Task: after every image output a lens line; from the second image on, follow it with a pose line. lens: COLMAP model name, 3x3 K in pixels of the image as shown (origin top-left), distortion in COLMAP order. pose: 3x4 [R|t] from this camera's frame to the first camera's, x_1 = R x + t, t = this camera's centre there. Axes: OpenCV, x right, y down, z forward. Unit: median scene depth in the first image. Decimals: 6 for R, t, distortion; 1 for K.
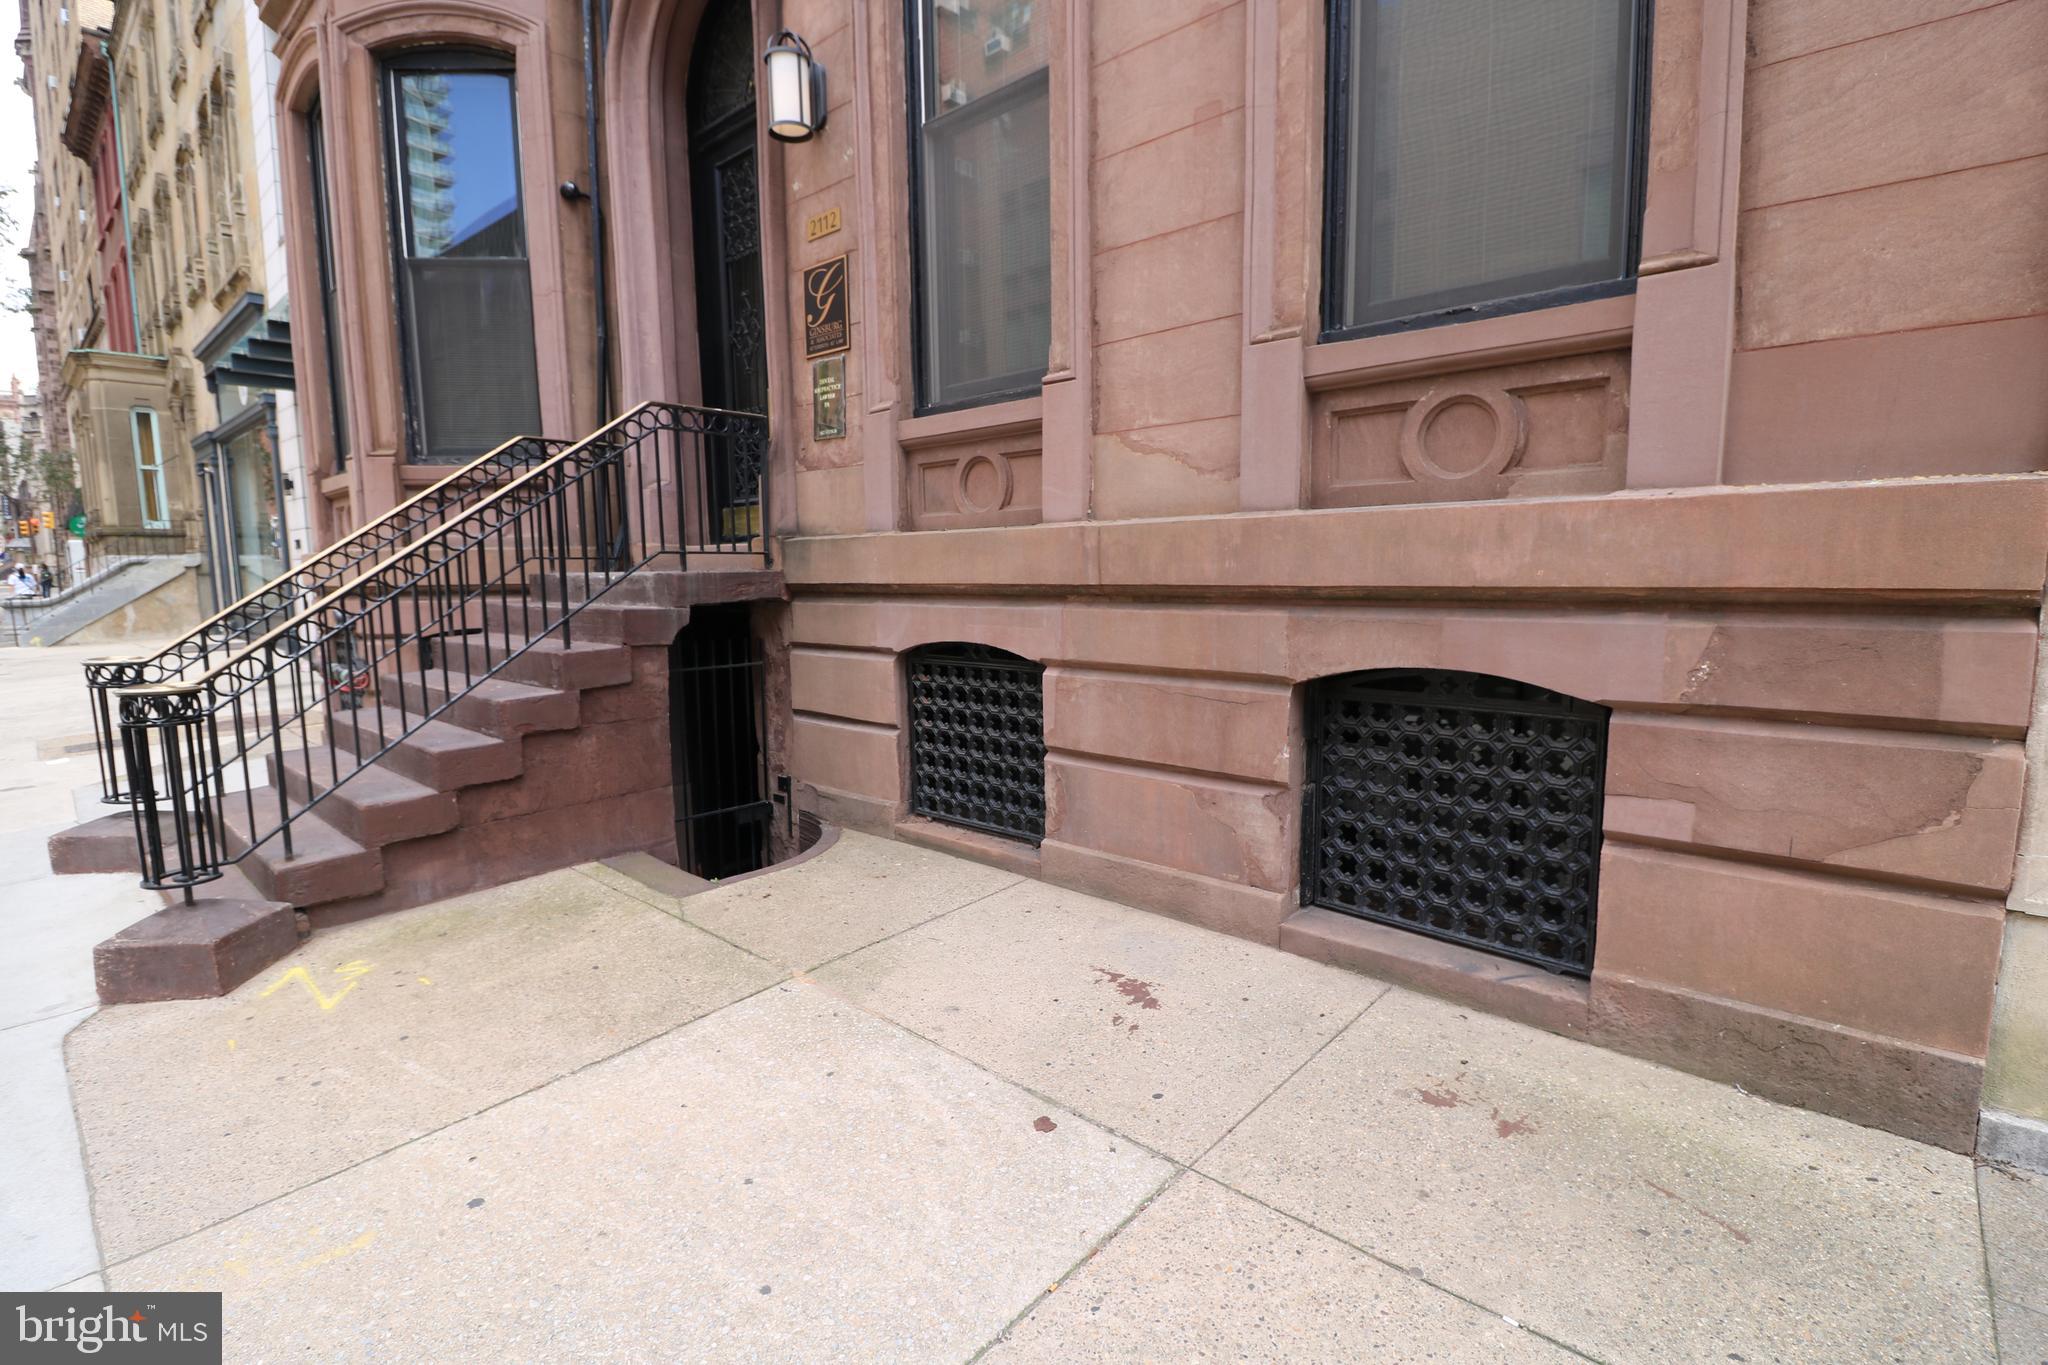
lens RADIAL K [[934.8, 0, 1038.7], [0, 934.8, 683.6], [0, 0, 1]] dist [-0.006580, -0.008292]
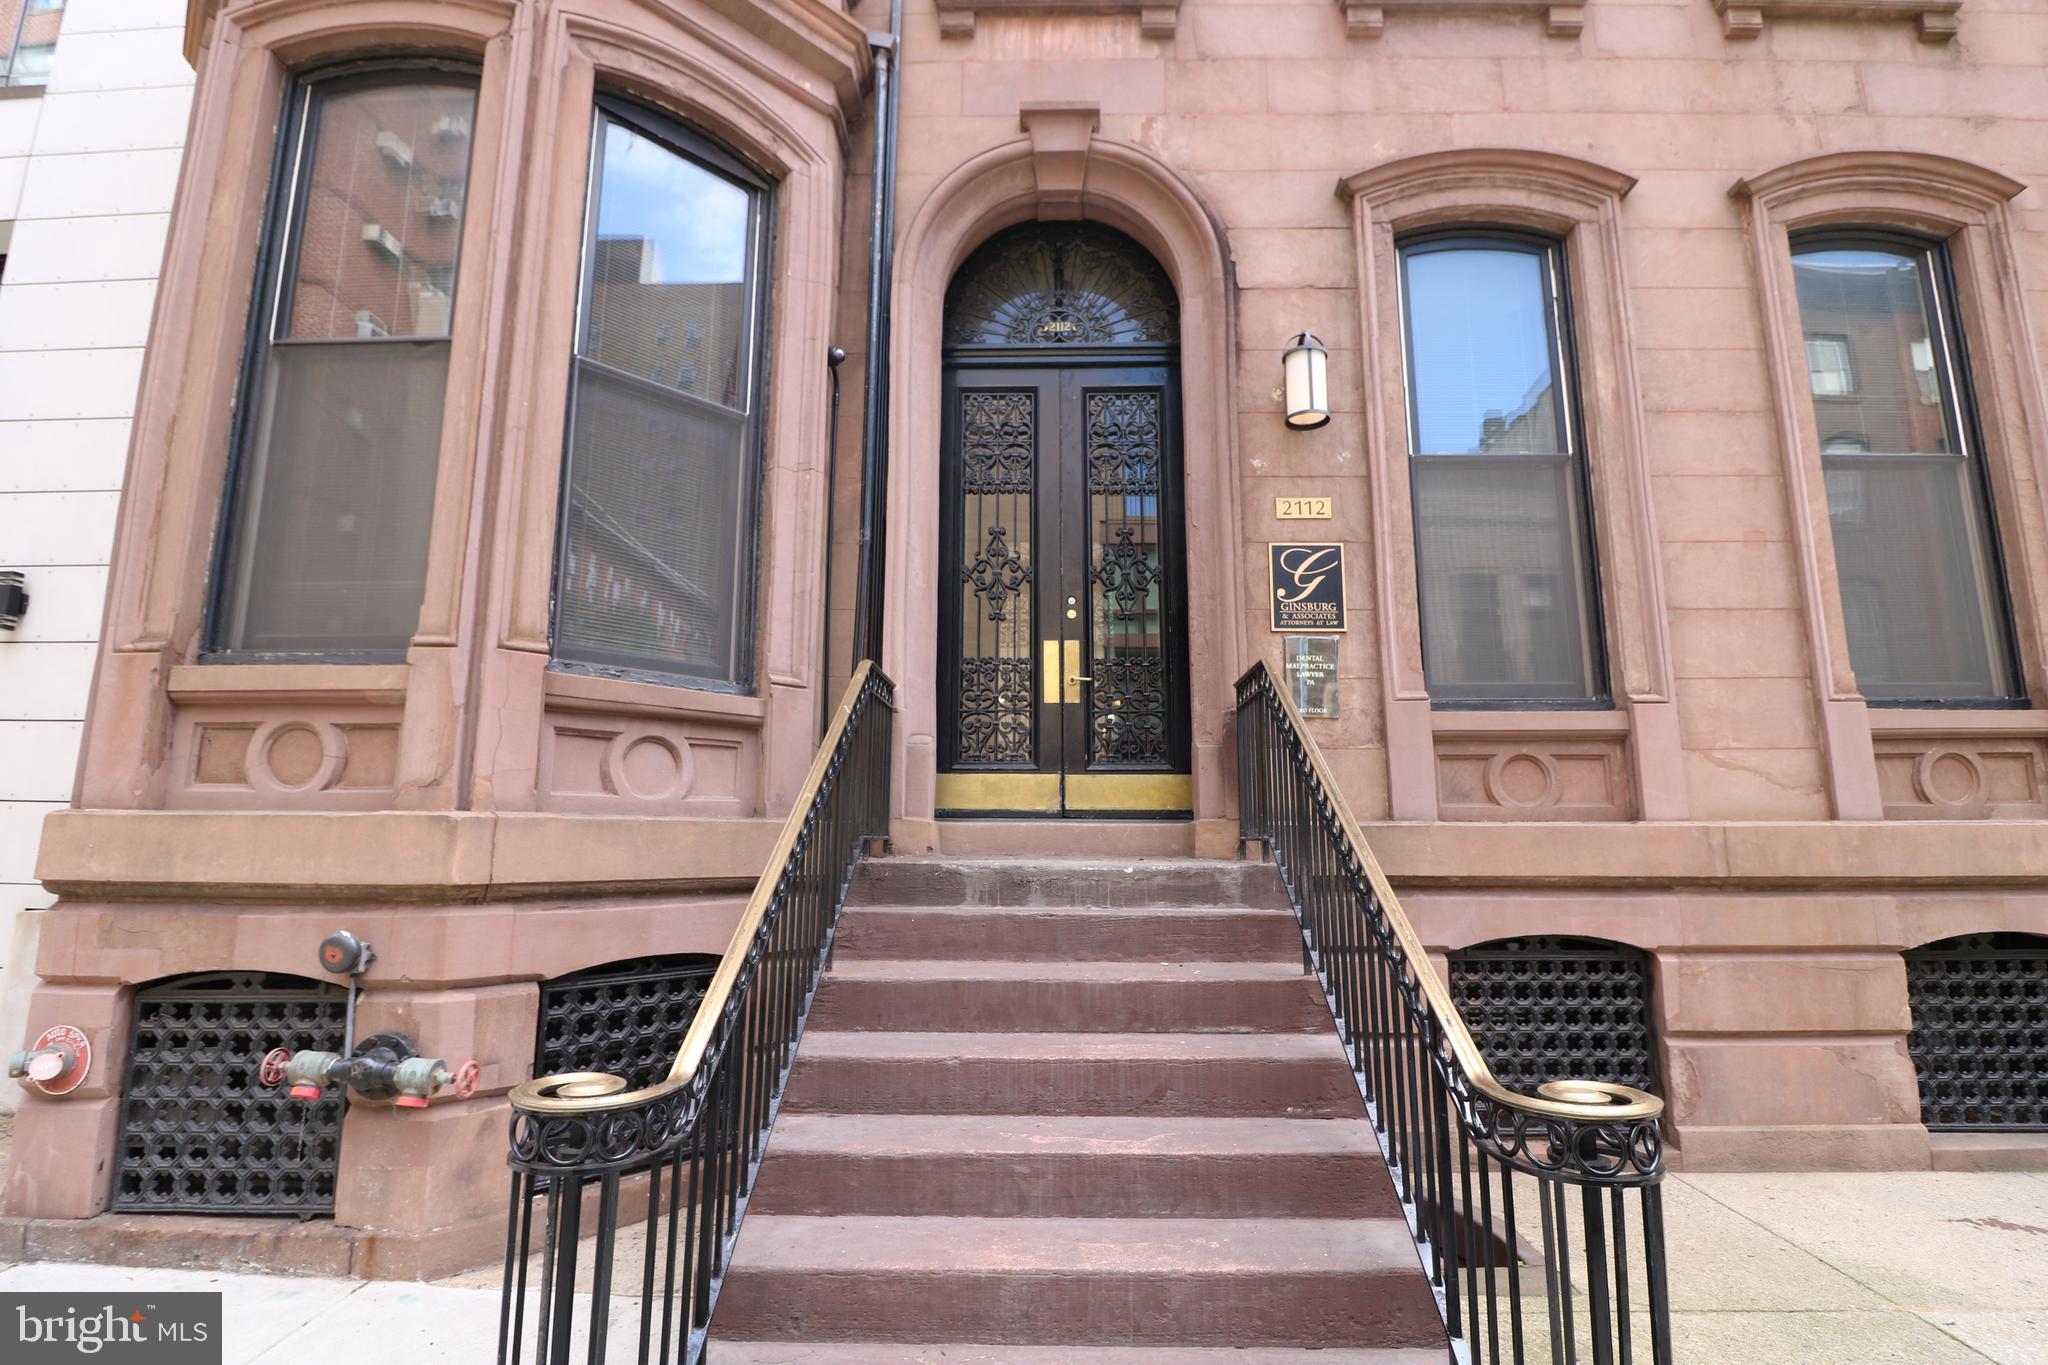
lens RADIAL K [[934.8, 0, 1025.9], [0, 934.8, 699.4], [0, 0, 1]] dist [-0.006580, -0.008292]
pose [[0.767514, 0.115554, 0.630531, -1.320682], [0.067752, 0.963486, -0.259045, -0.075994], [-0.637441, 0.241541, 0.731660, 0.639258]]
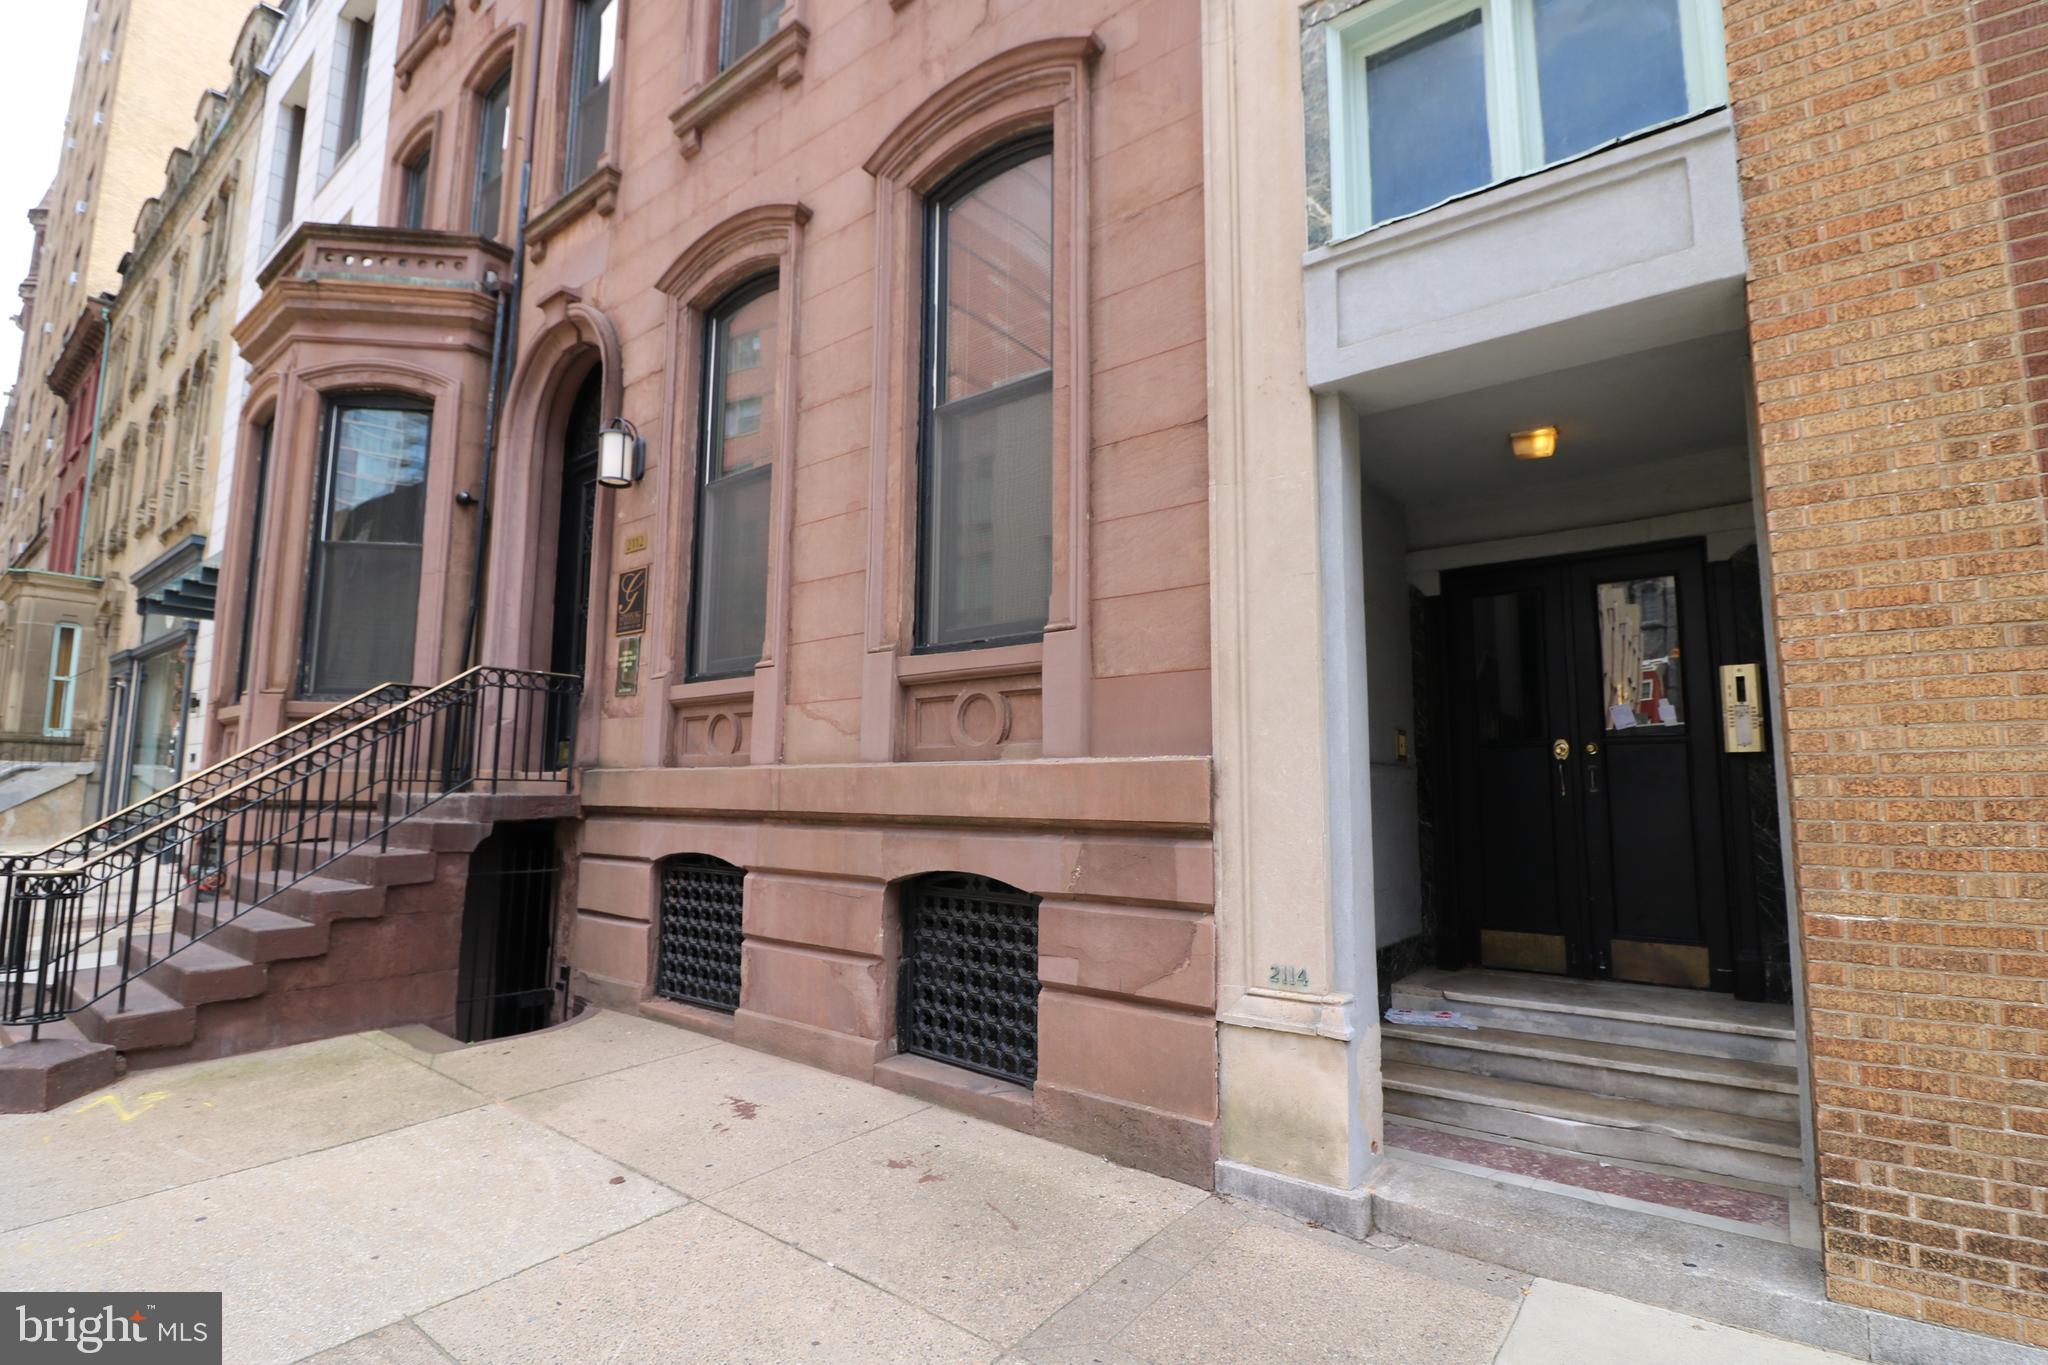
lens RADIAL K [[934.8, 0, 1039.0], [0, 934.8, 687.2], [0, 0, 1]] dist [-0.006580, -0.008292]
pose [[0.997536, 0.025949, 0.065176, 0.345235], [-0.010055, 0.972366, -0.233245, 0.033709], [-0.069427, 0.232015, 0.970231, -0.401924]]
